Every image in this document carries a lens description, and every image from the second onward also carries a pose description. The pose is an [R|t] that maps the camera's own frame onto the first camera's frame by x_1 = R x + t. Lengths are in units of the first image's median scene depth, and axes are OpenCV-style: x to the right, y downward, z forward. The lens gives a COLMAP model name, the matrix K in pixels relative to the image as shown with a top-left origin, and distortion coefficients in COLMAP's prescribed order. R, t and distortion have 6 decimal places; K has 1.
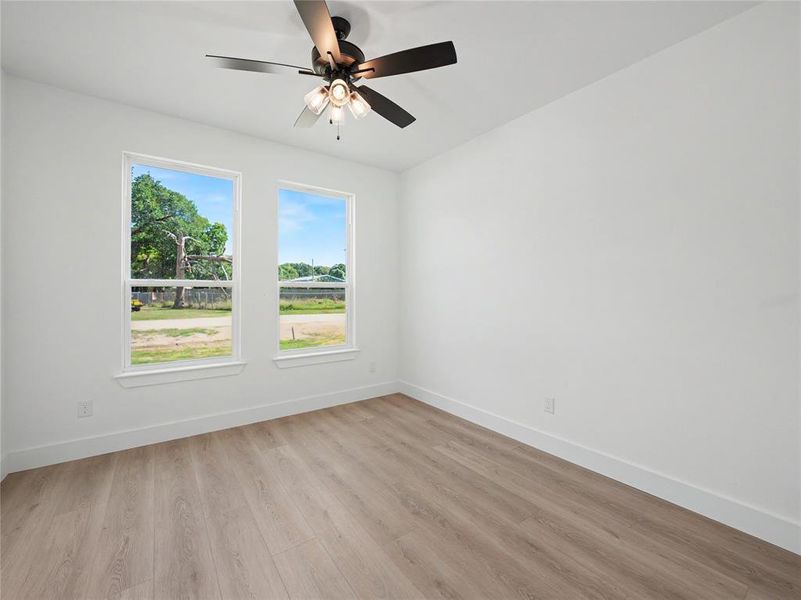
lens RADIAL K [[319.8, 0, 400.6], [0, 319.8, 300.1], [0, 0, 1]] dist [-0.021803, 0.001679]
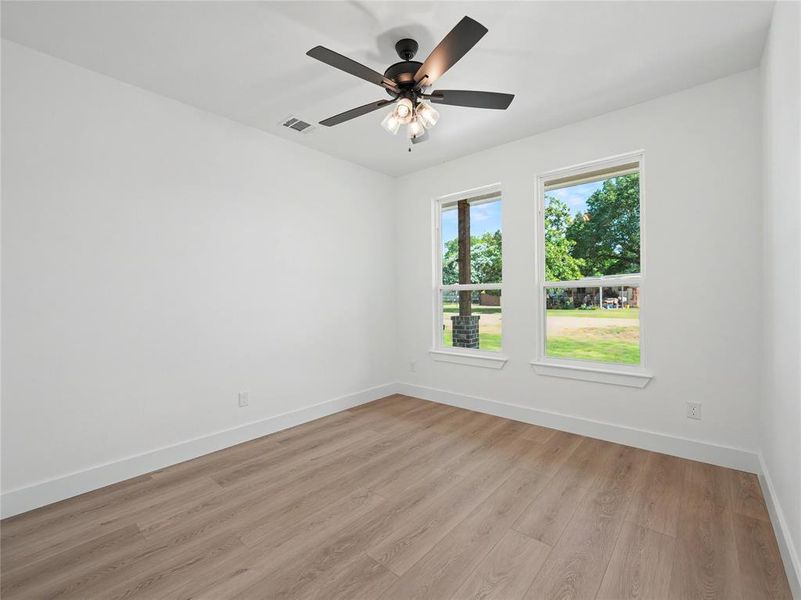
lens RADIAL K [[351.2, 0, 401.0], [0, 351.2, 302.7], [0, 0, 1]] dist [0.019139, 0.000136]
pose [[0.240441, 0.007966, -0.970631, 0.433763], [0.007632, 0.999920, 0.010097, -0.006361], [0.970634, -0.009835, 0.240361, 0.288661]]
